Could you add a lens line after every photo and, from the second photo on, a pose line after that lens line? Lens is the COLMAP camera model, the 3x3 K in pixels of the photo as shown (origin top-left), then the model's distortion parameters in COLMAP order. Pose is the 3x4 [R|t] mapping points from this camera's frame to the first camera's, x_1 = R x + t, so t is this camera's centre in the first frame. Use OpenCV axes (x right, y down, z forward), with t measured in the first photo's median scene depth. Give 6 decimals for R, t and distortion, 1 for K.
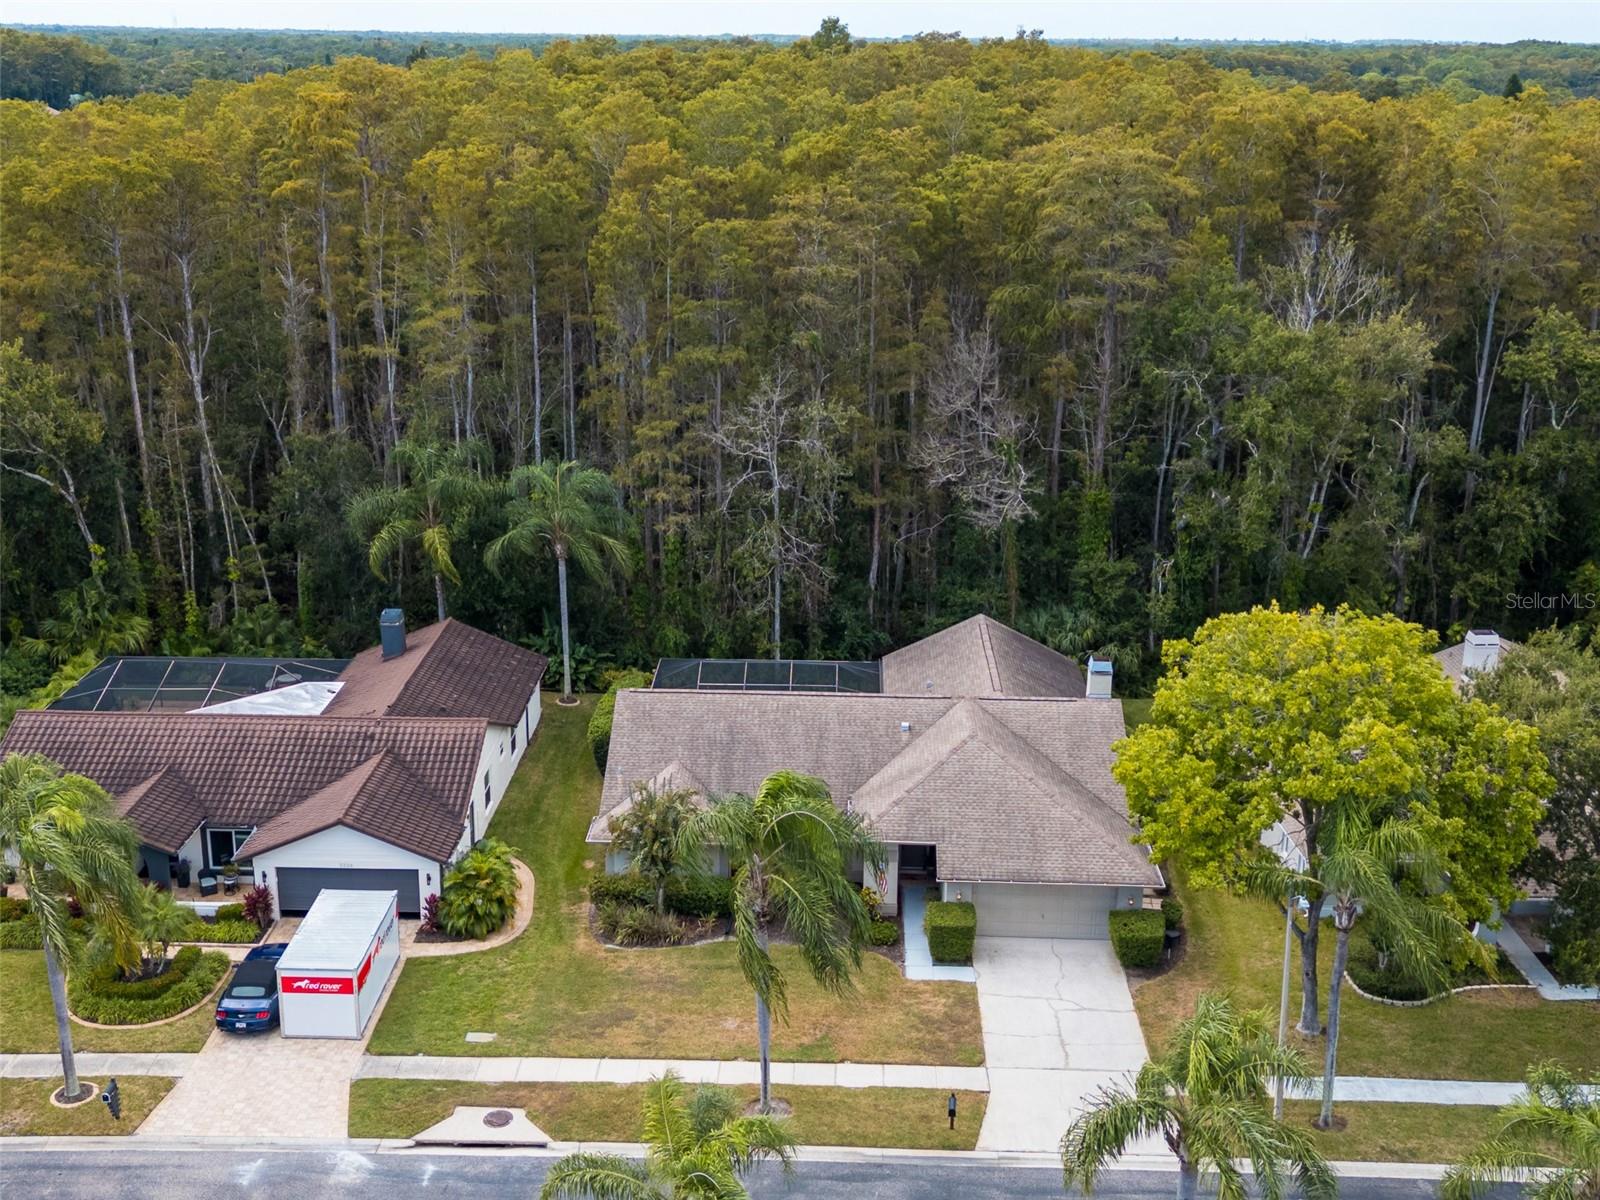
lens RADIAL K [[1824.0, 0, 796.1], [0, 1824.0, 645.7], [0, 0, 1]] dist [0.221200, -0.630543]
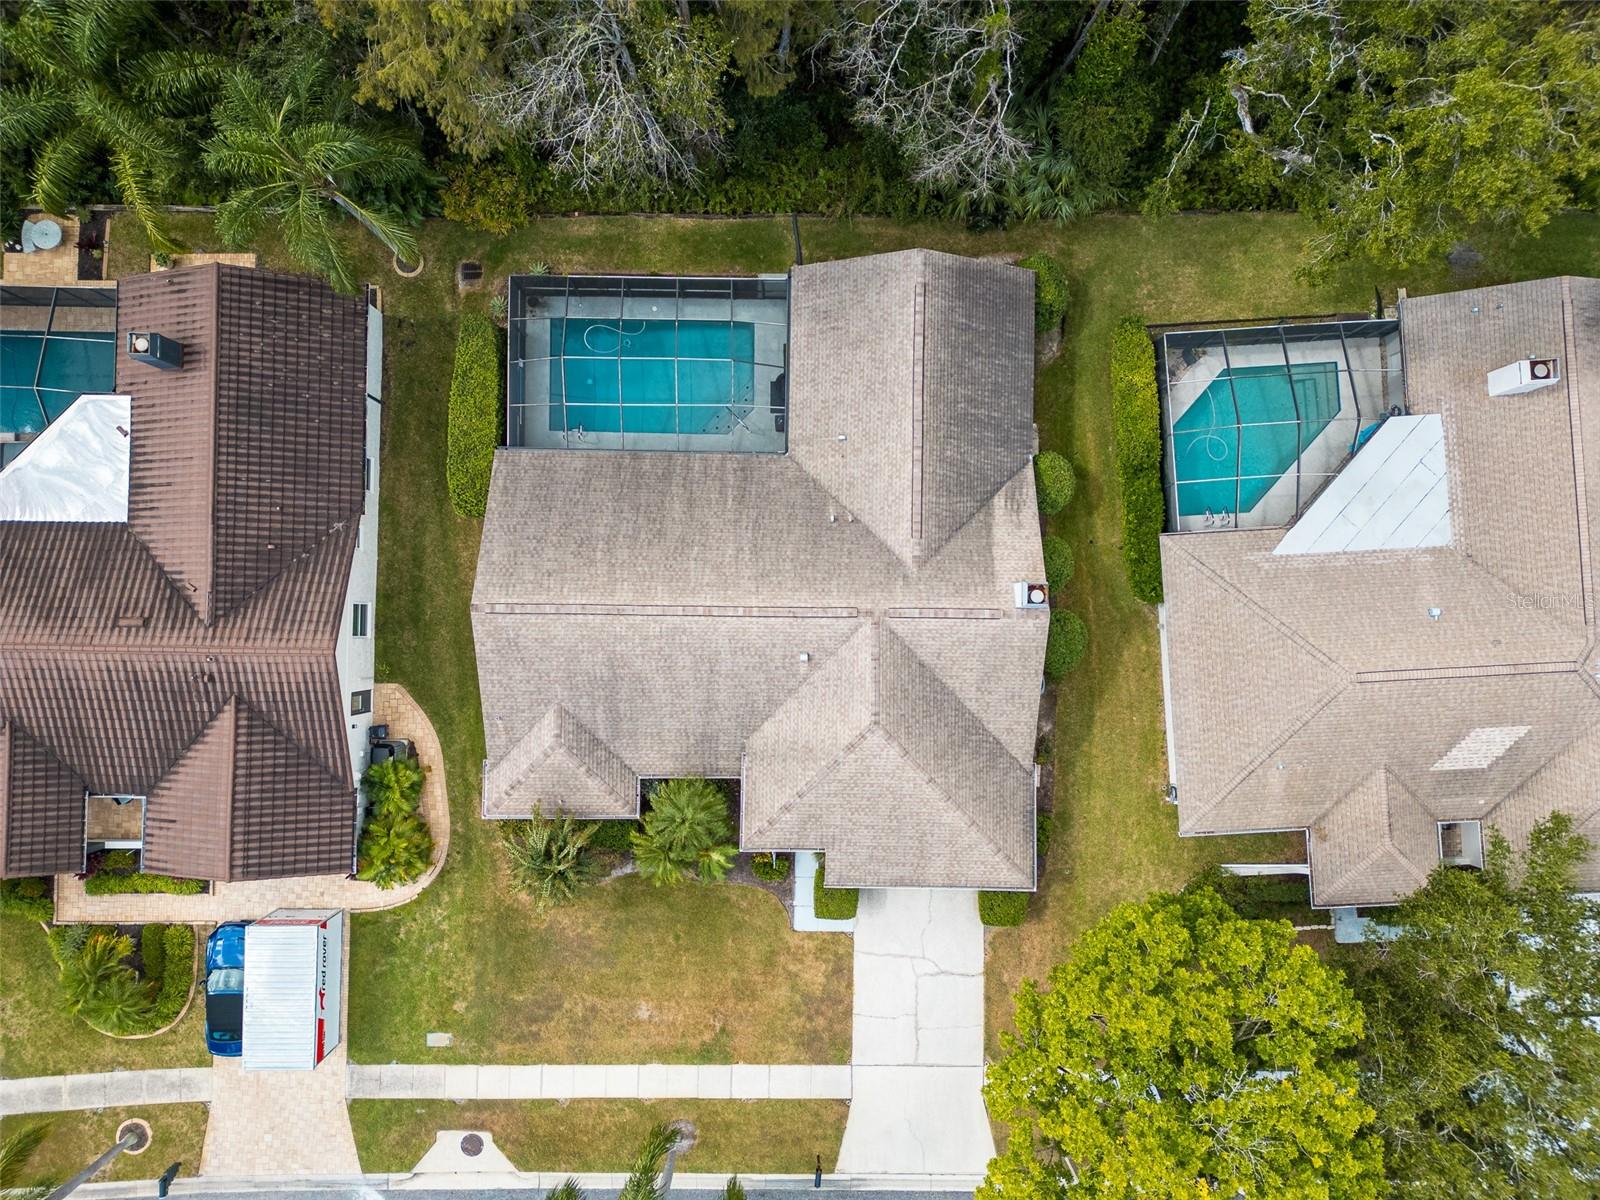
lens RADIAL K [[1134.1, 0, 800.5], [0, 1134.1, 615.6], [0, 0, 1]] dist [0.090271, -0.095966]
pose [[0.999812, -0.016191, 0.010681, 0.054499], [-0.004679, 0.333073, 0.942889, -0.511887], [-0.018824, -0.942762, 0.332935, 0.863688]]
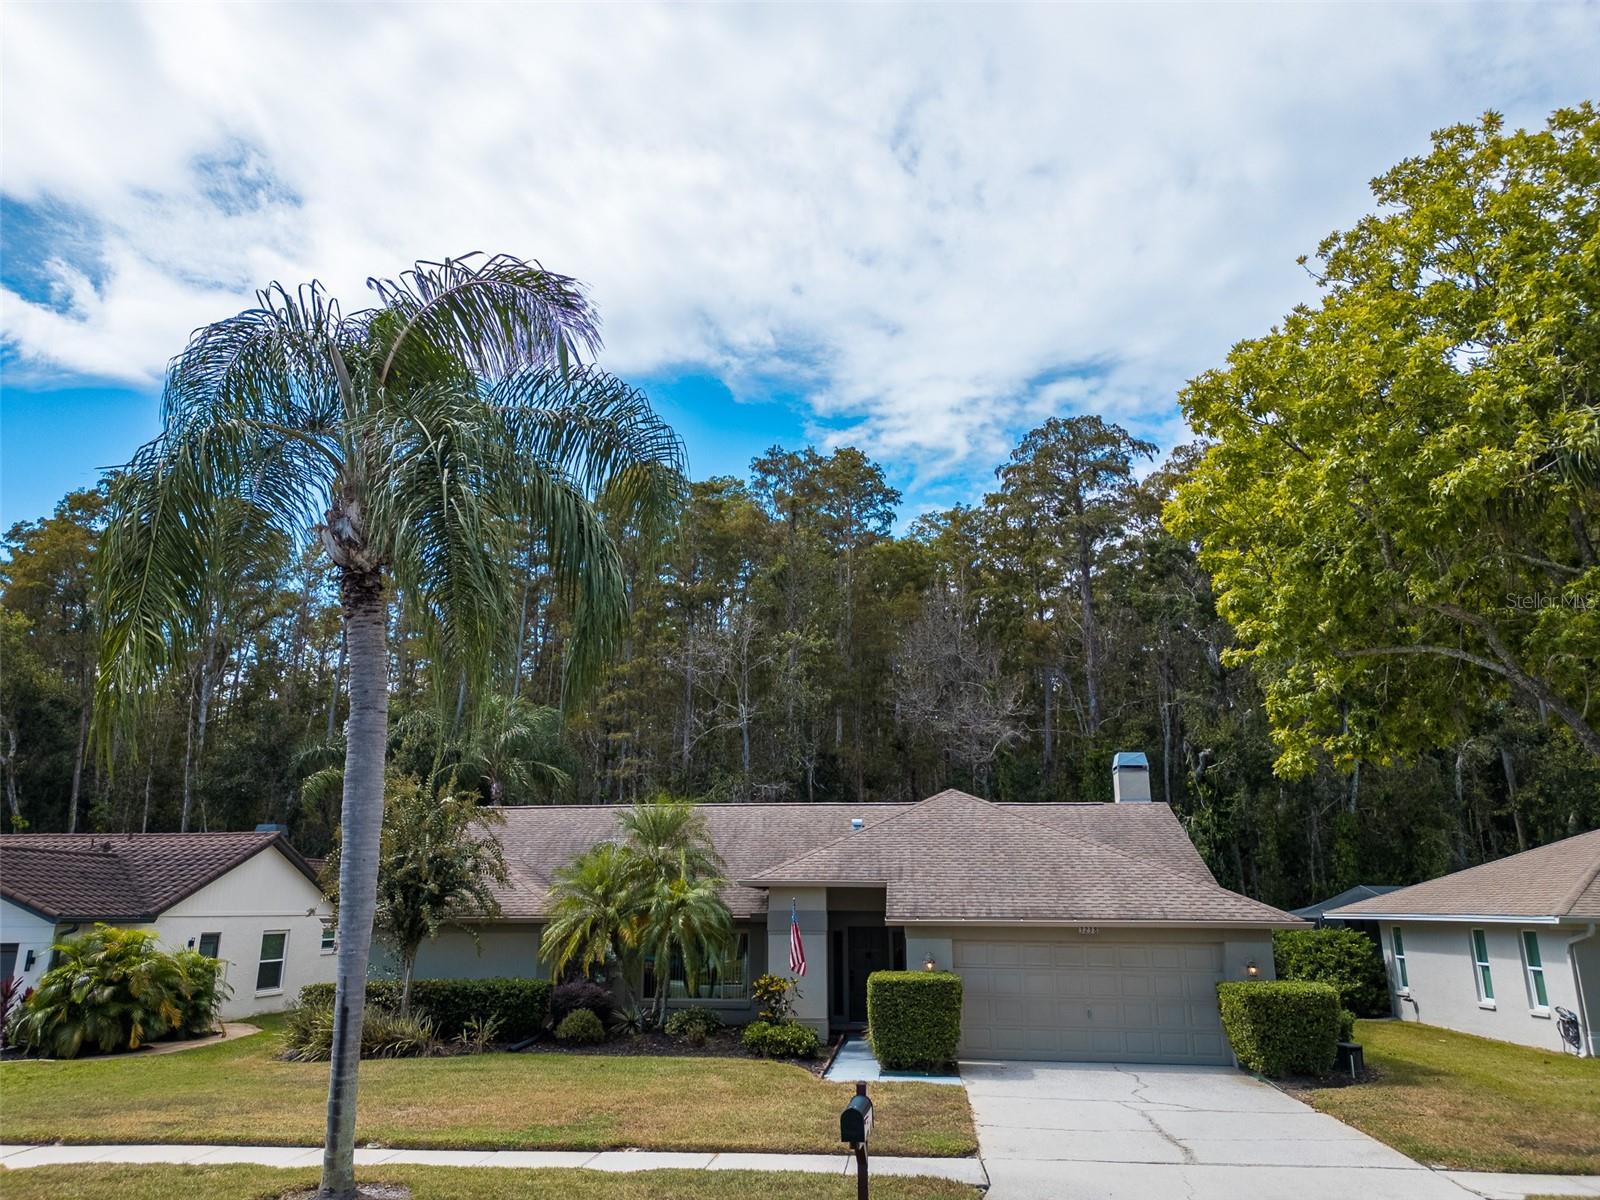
lens RADIAL K [[1134.1, 0, 800.5], [0, 1134.1, 615.6], [0, 0, 1]] dist [0.090271, -0.095966]
pose [[0.997494, -0.029130, -0.064476, 0.070843], [-0.010990, 0.836448, -0.547936, 0.223539], [0.069893, 0.547271, 0.834032, 0.614464]]
